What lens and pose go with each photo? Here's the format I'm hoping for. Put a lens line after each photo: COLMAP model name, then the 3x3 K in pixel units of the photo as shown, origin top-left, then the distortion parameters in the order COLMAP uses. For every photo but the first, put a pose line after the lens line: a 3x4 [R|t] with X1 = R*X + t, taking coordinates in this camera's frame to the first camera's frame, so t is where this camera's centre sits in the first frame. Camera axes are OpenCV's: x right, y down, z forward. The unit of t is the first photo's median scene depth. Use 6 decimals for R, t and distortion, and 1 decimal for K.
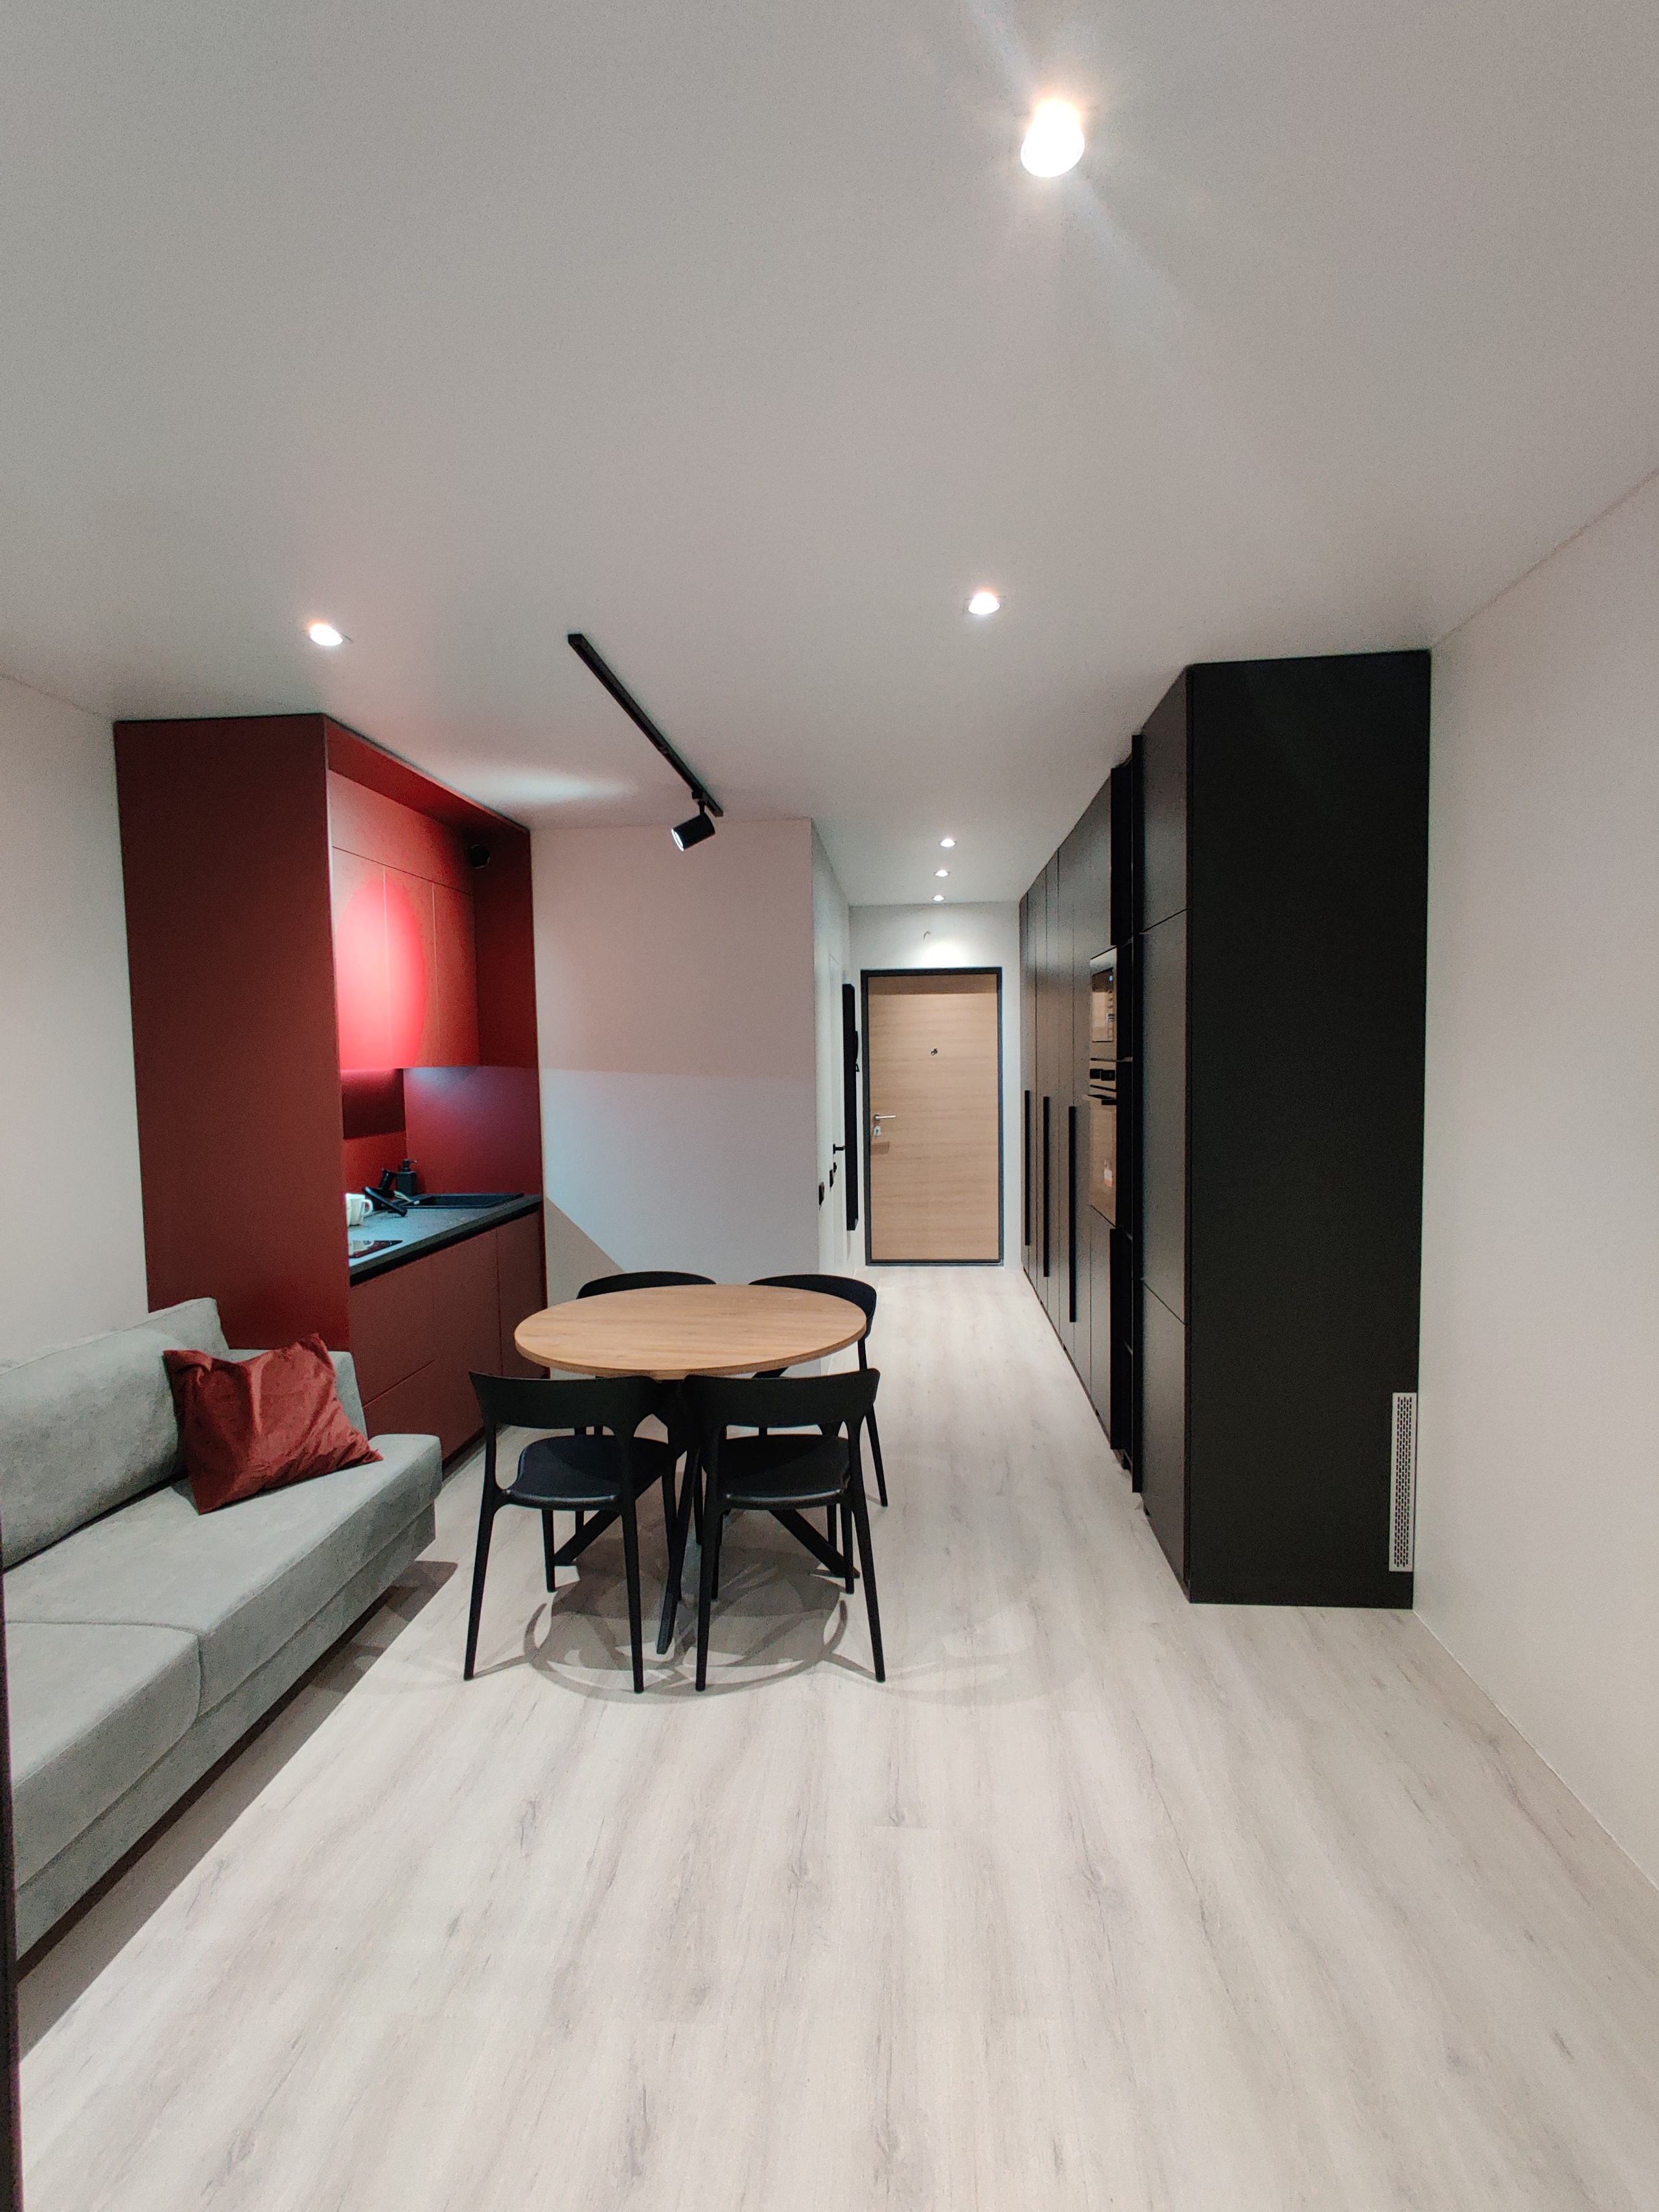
lens RADIAL K [[1146.2, 0, 796.3], [0, 1146.2, 1123.4], [0, 0, 1]] dist [-0.001694, 0.001413]
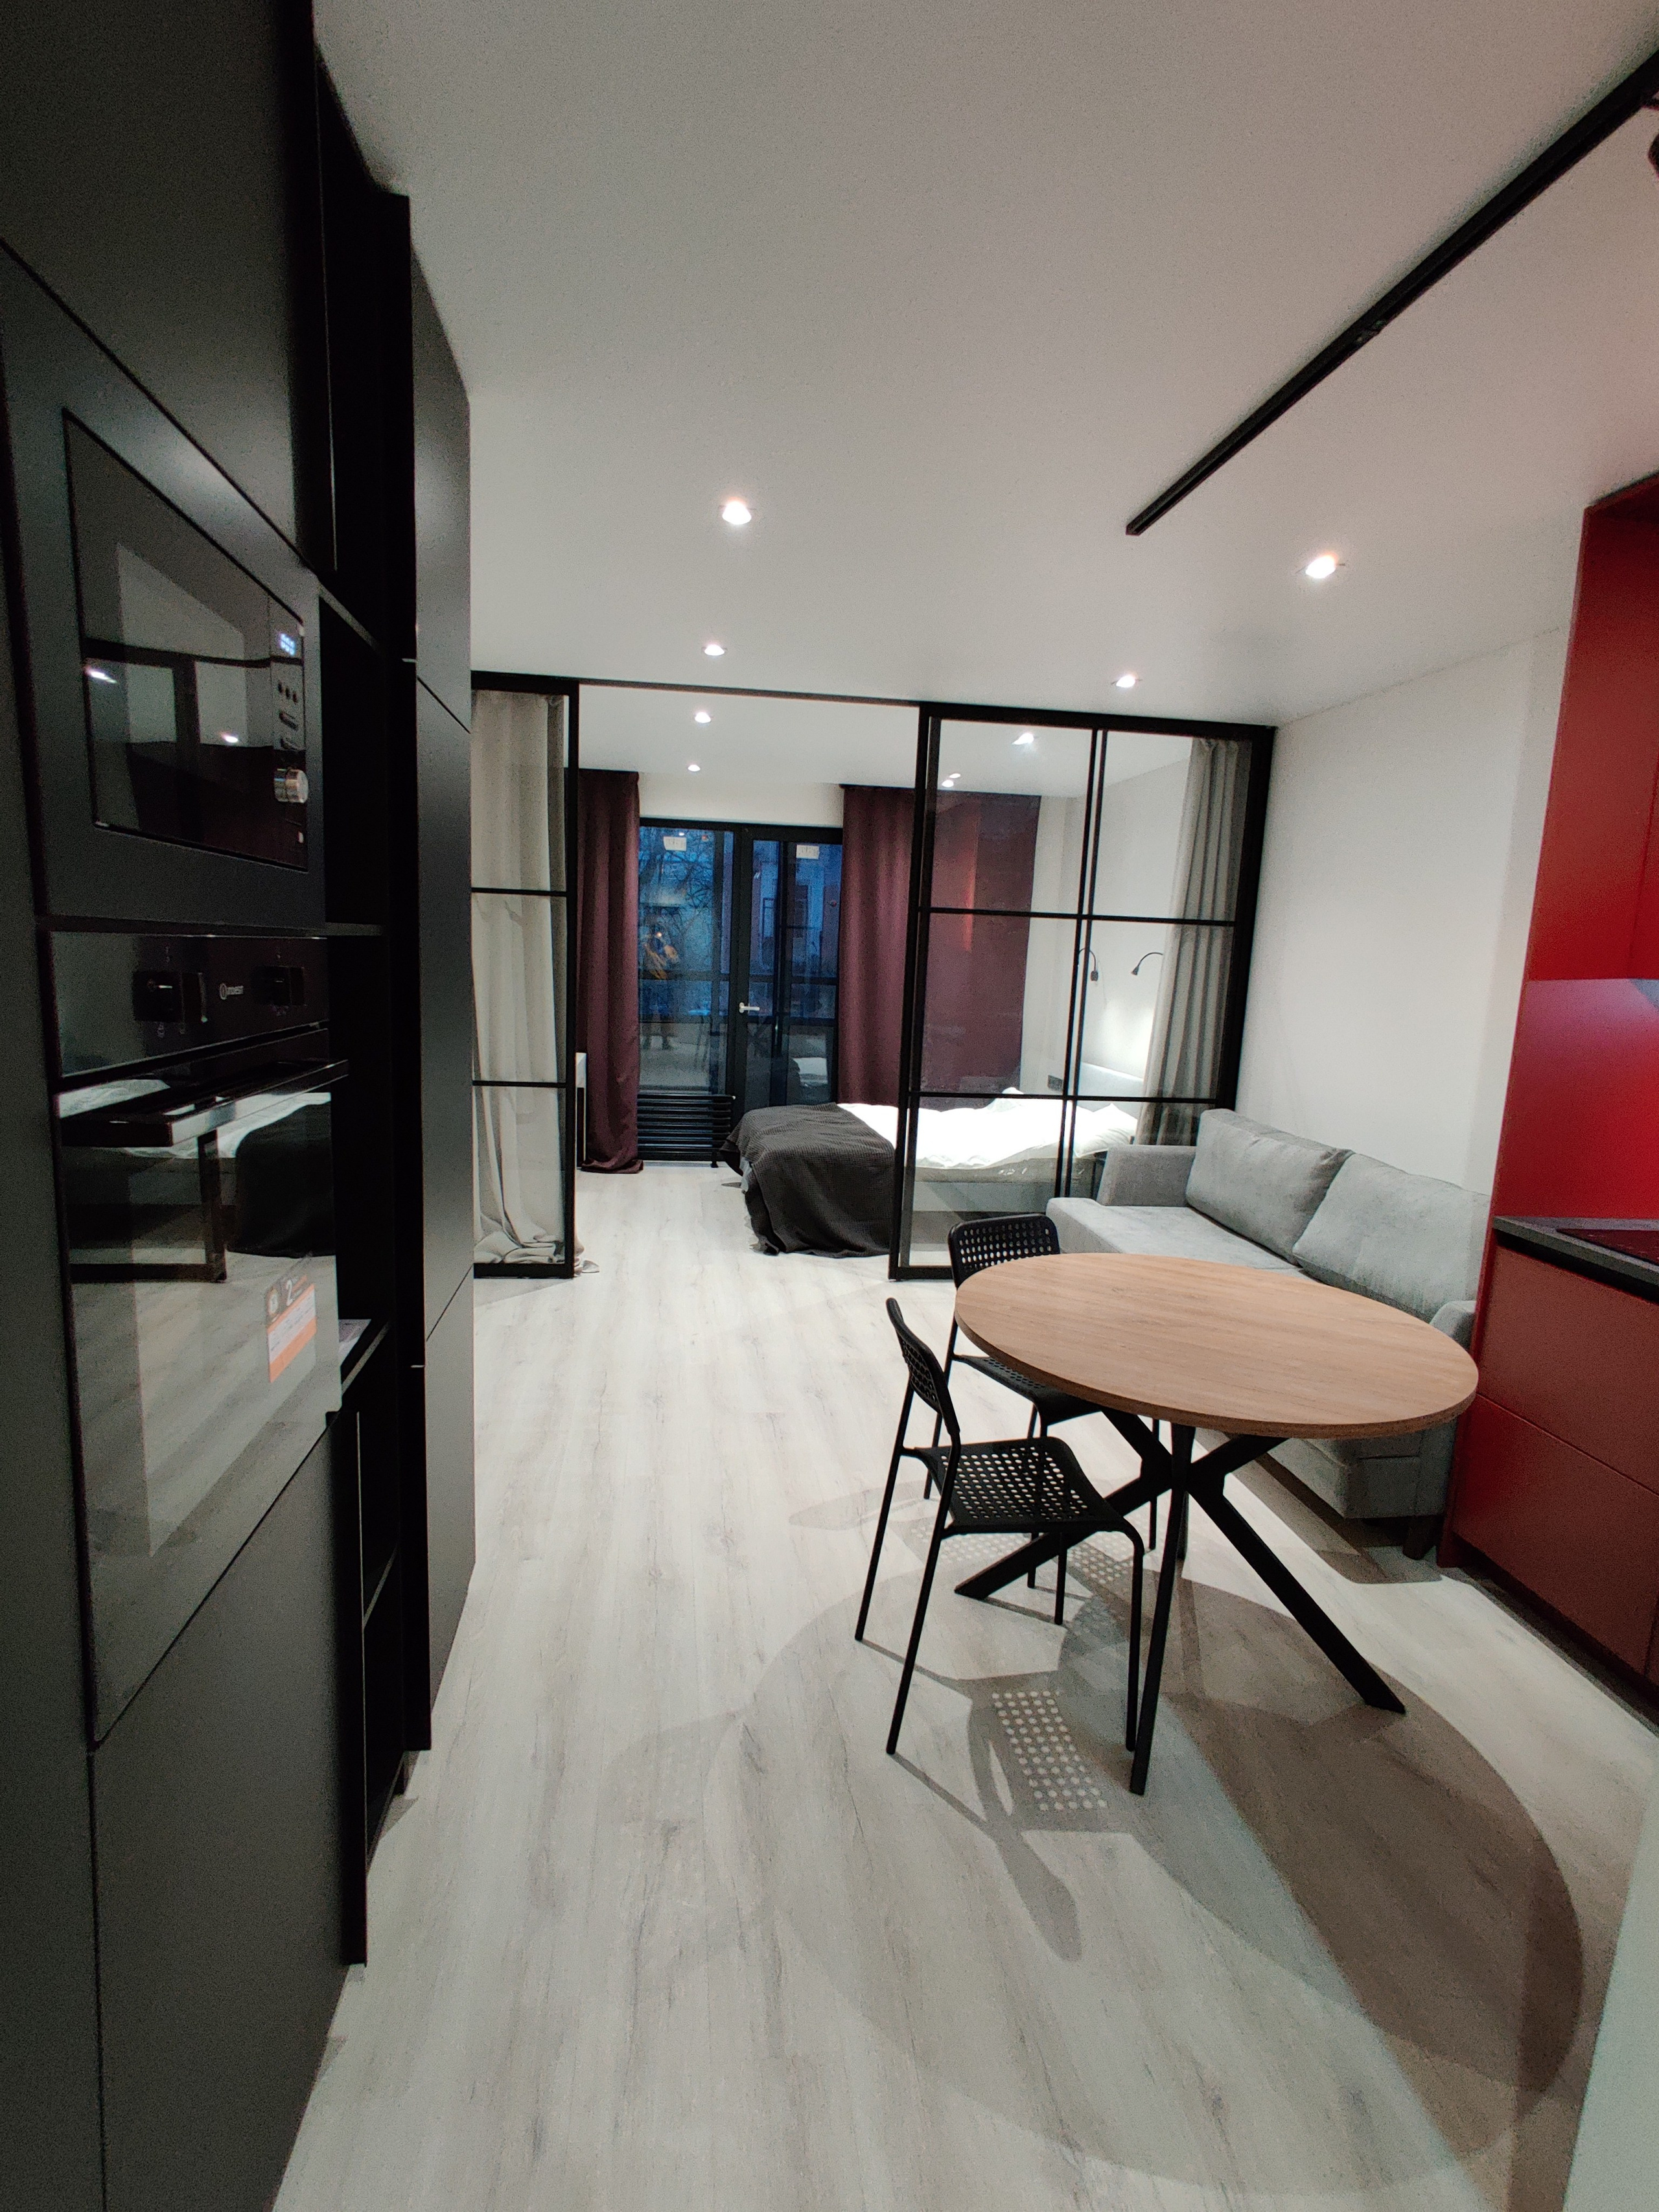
lens RADIAL K [[1146.2, 0, 796.3], [0, 1146.2, 1123.4], [0, 0, 1]] dist [-0.001694, 0.001413]
pose [[-0.975997, 0.012830, -0.217408, 0.416841], [-0.035668, 0.975368, 0.217680, -0.154281], [0.214845, 0.220210, -0.951498, 2.566281]]
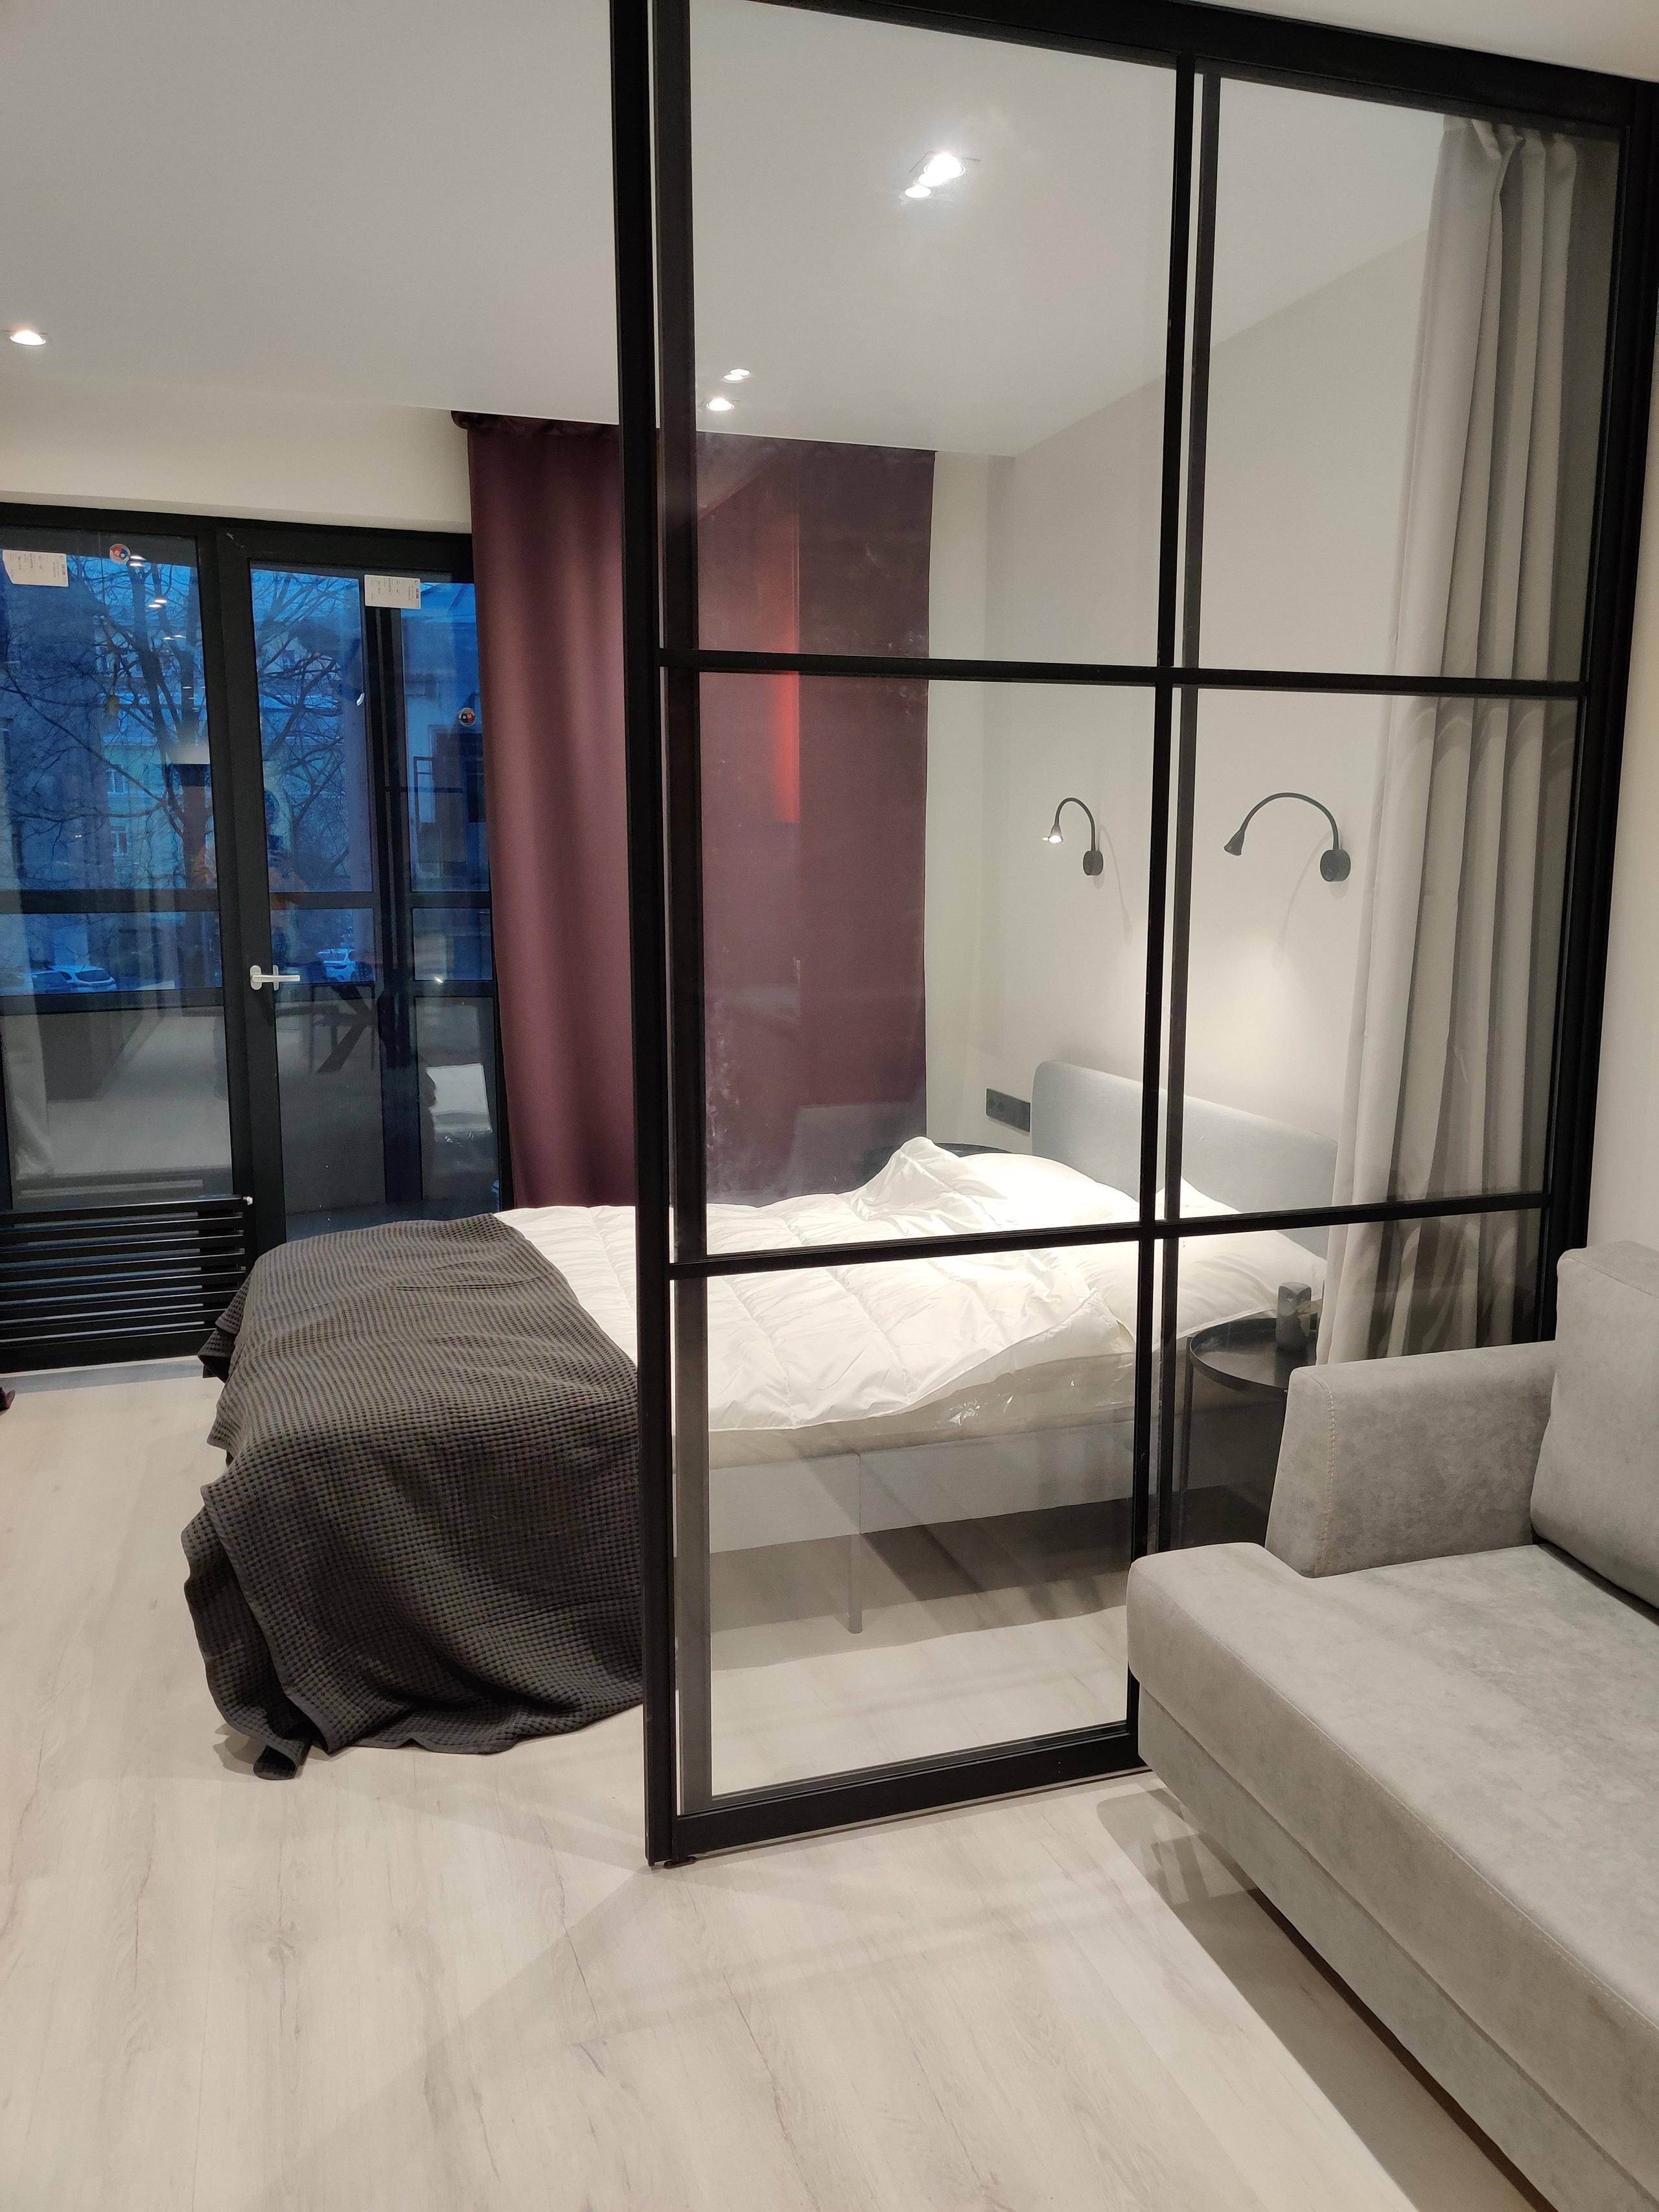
lens RADIAL K [[1715.8, 0, 862.0], [0, 1715.8, 1080.1], [0, 0, 1]] dist [0.040900, -0.005545]
pose [[-0.911633, 0.075534, -0.404005, 0.021053], [-0.008557, 0.979267, 0.202394, -0.051668], [0.410916, 0.187966, -0.892086, 1.423611]]
